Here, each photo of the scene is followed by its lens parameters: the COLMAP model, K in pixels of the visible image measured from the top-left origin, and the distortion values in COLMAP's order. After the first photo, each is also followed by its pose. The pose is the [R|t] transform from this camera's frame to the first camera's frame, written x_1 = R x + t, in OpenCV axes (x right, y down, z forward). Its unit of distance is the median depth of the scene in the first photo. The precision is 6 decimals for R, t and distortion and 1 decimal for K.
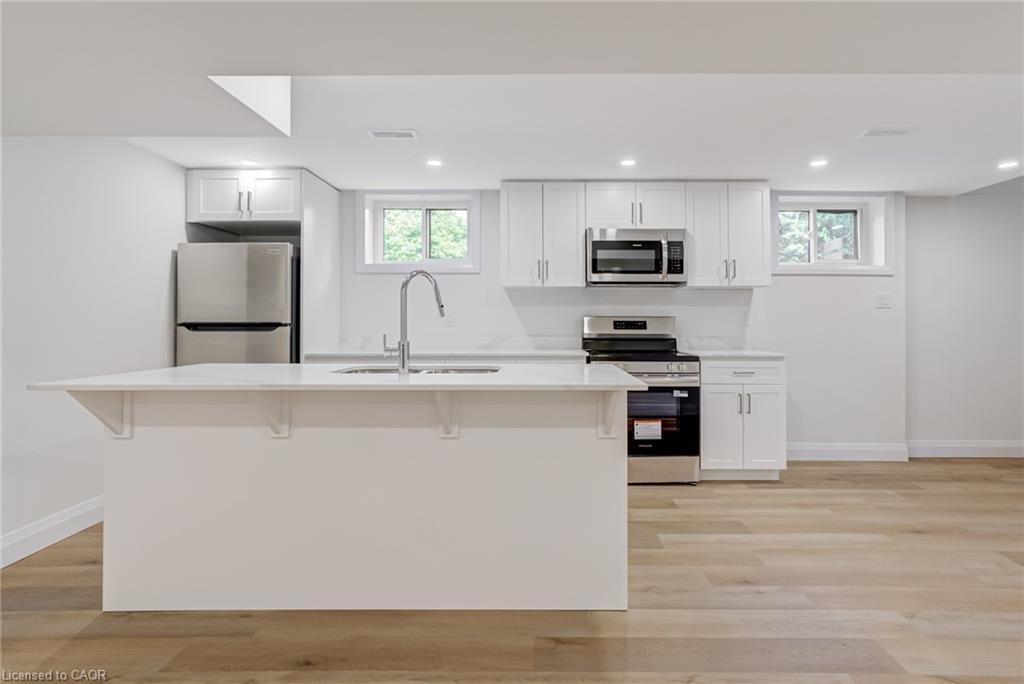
lens RADIAL K [[554.3, 0, 510.0], [0, 554.3, 318.6], [0, 0, 1]] dist [-0.002062, 0.000434]
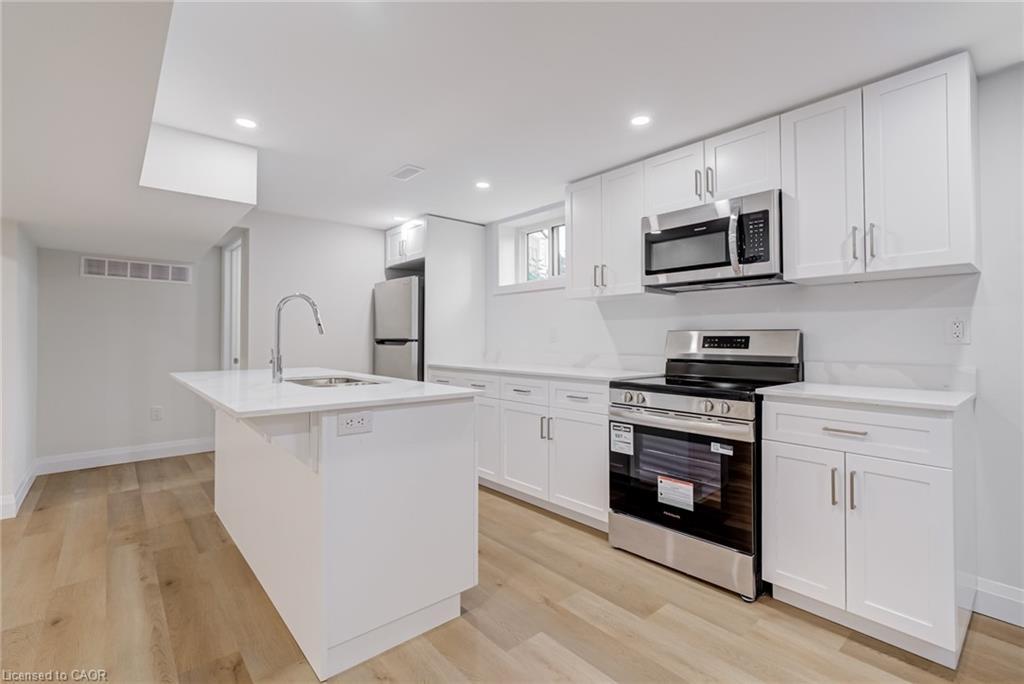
lens RADIAL K [[482.2, 0, 497.7], [0, 482.2, 327.1], [0, 0, 1]] dist [-0.026767, 0.025354]
pose [[0.642545, -0.018238, -0.766031, 0.553897], [0.007296, 0.999817, -0.017685, 0.001633], [0.766213, 0.005774, 0.642561, 0.427959]]
